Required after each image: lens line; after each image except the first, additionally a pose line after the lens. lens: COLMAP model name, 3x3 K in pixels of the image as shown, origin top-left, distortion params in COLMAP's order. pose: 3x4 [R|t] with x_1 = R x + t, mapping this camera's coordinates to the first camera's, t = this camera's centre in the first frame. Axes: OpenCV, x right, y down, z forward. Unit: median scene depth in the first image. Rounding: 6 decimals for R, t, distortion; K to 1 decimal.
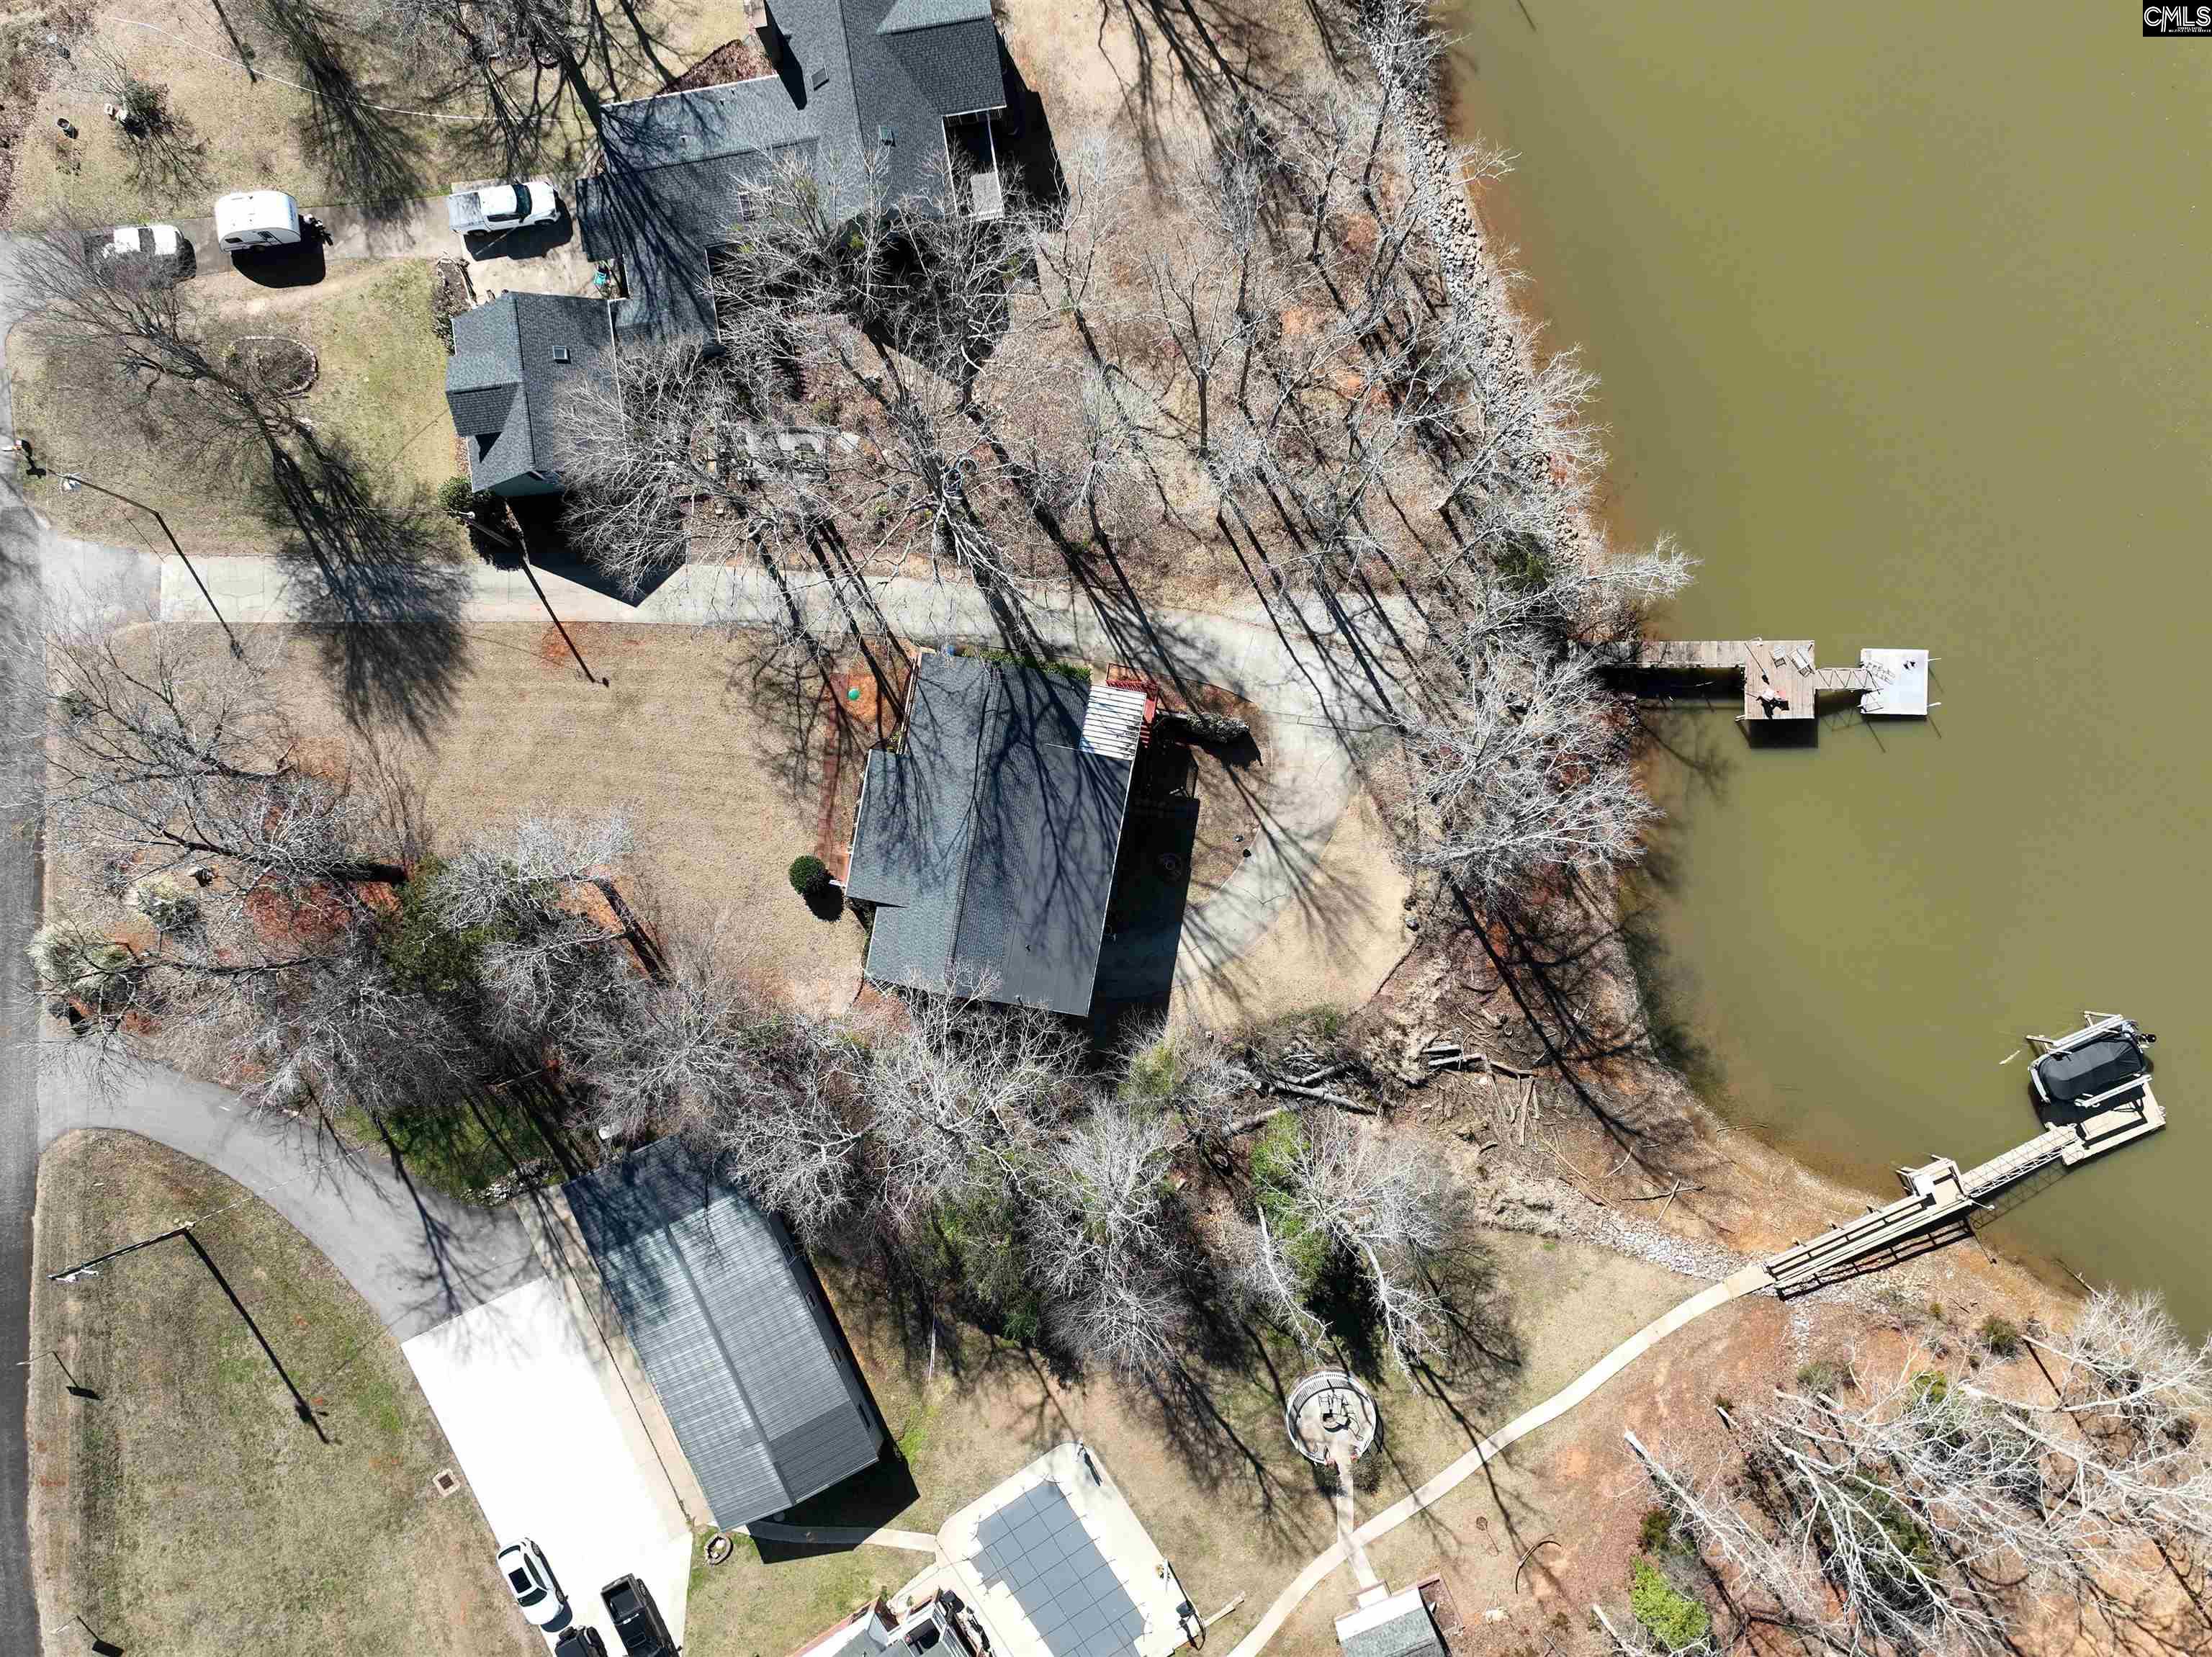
lens RADIAL K [[1538.5, 0, 1100.3], [0, 1538.5, 877.8], [0, 0, 1]] dist [0.007293, 0.006932]
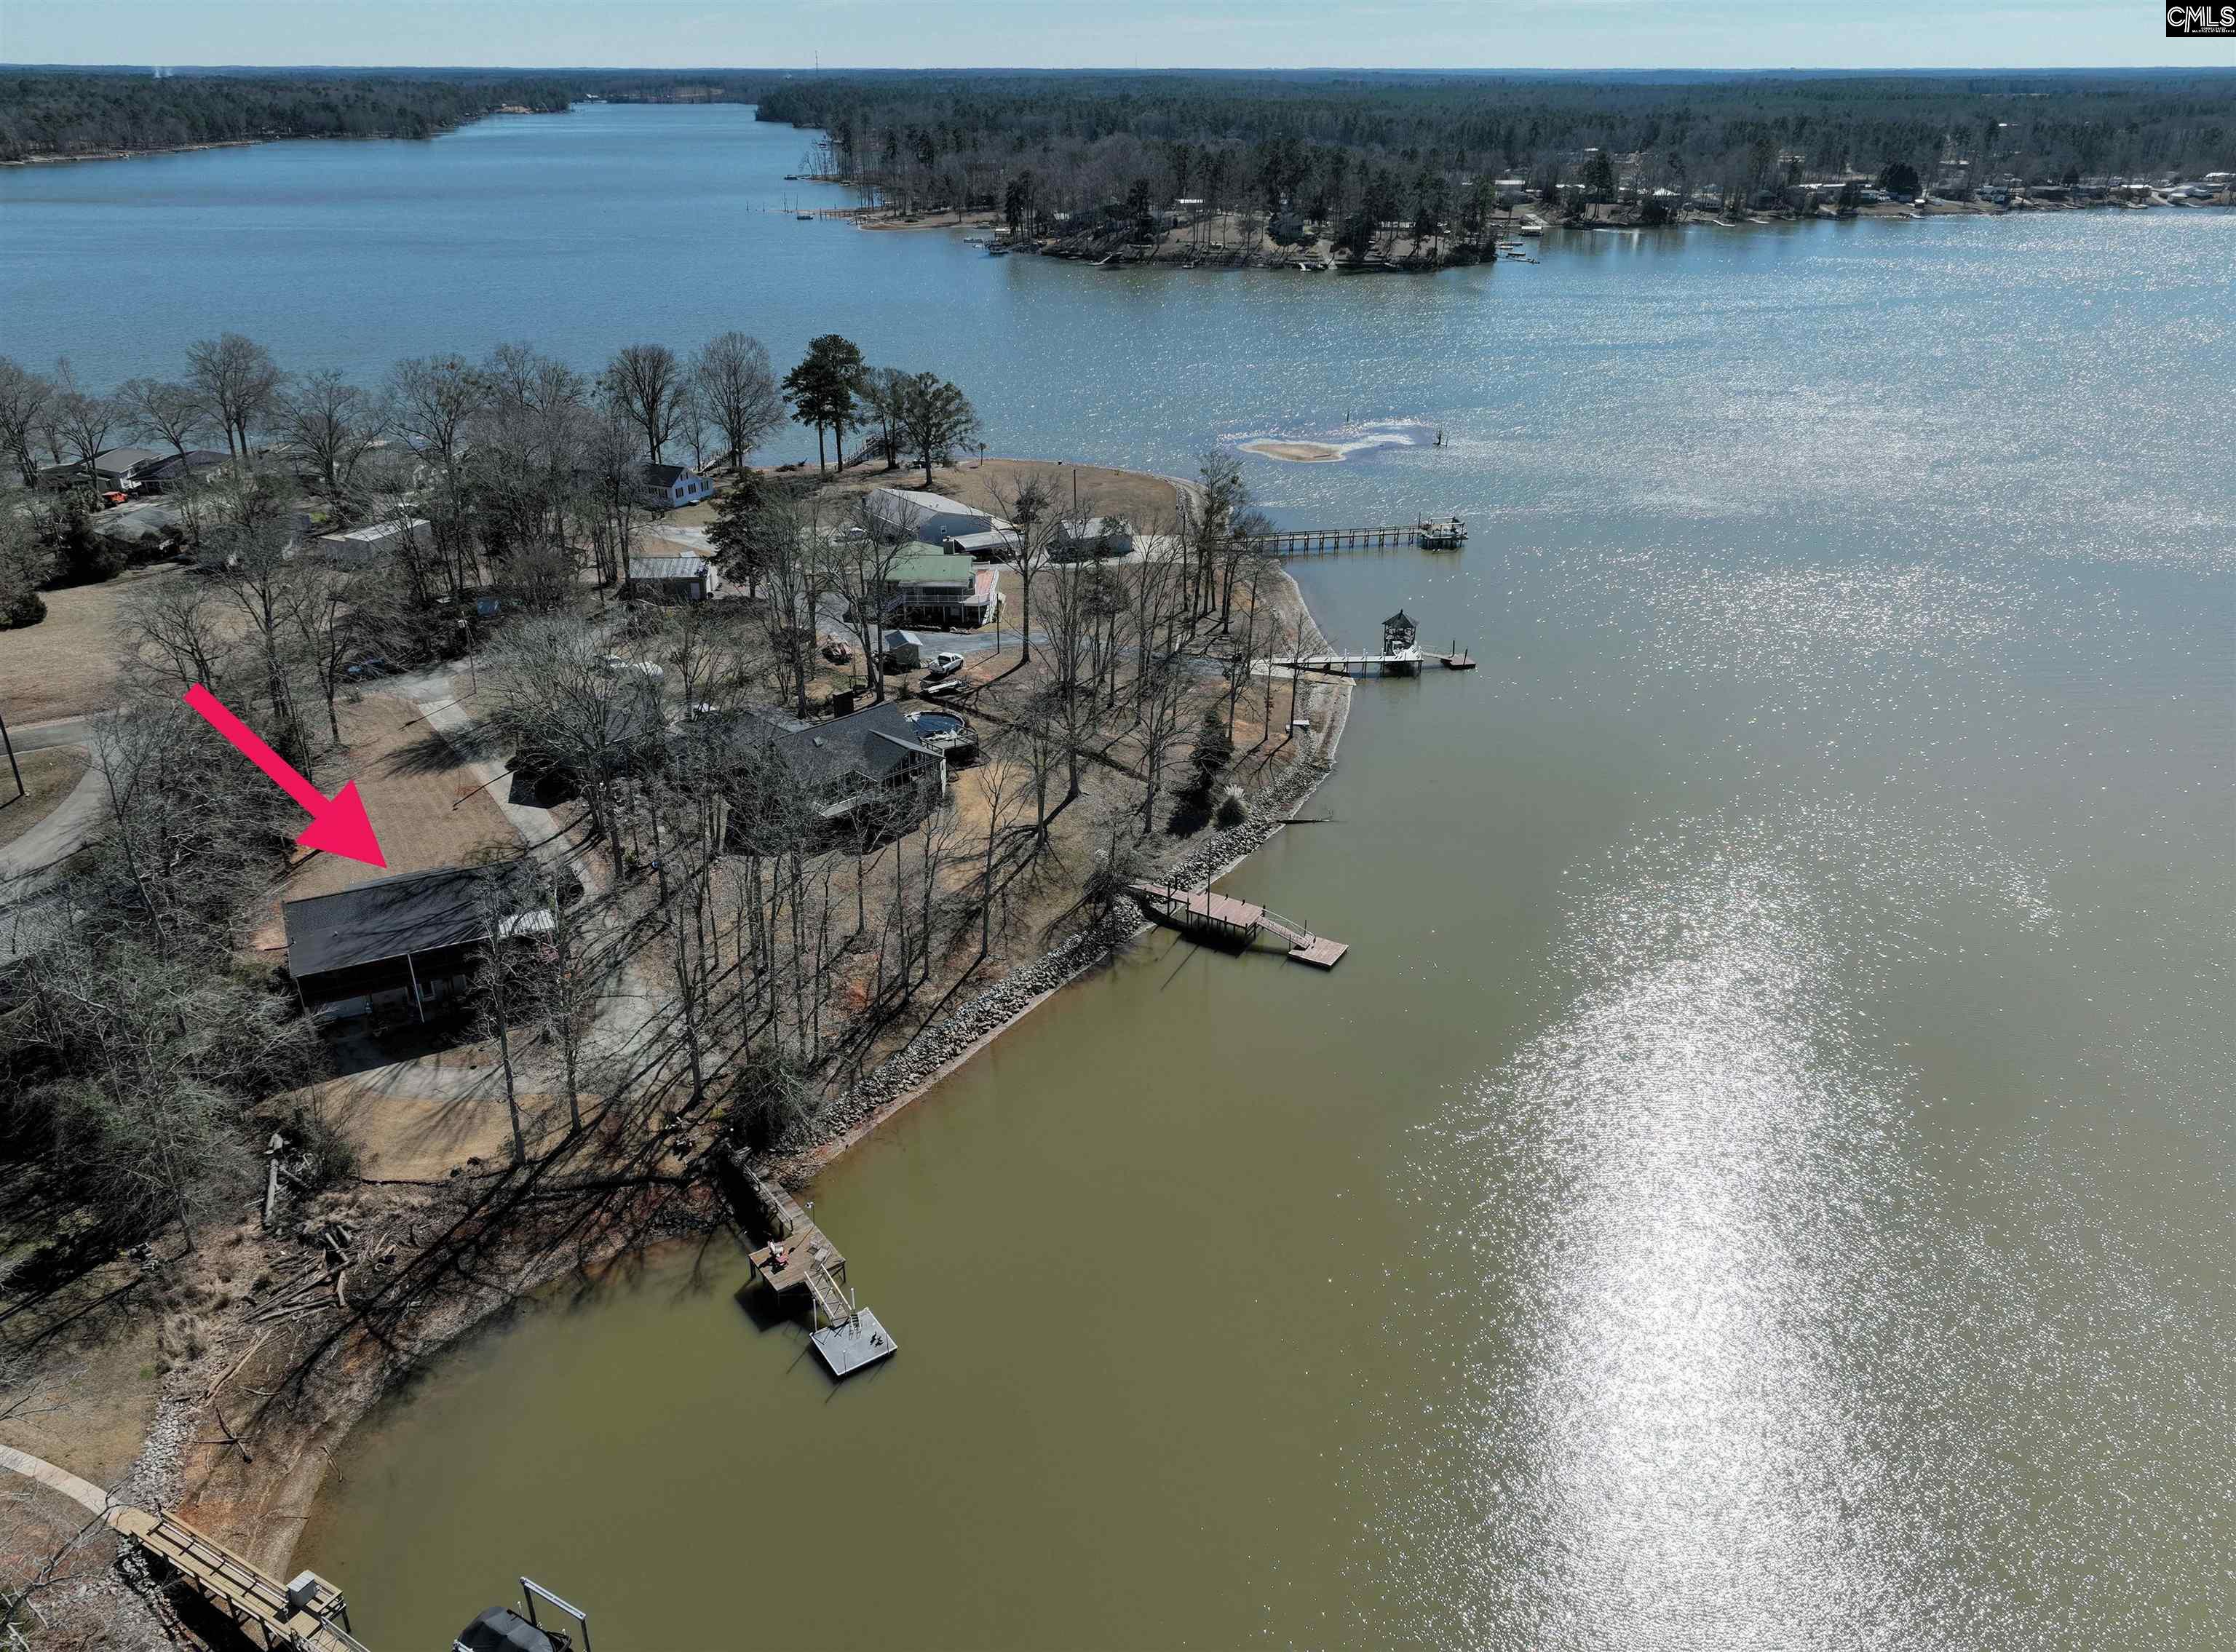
lens RADIAL K [[1607.9, 0, 1127.1], [0, 1607.9, 827.7], [0, 0, 1]] dist [0.001937, 0.017845]
pose [[0.591417, 0.364382, -0.719341, 1.254104], [-0.806116, 0.244953, -0.538679, 0.208552], [-0.020080, 0.898457, 0.438603, 0.253793]]
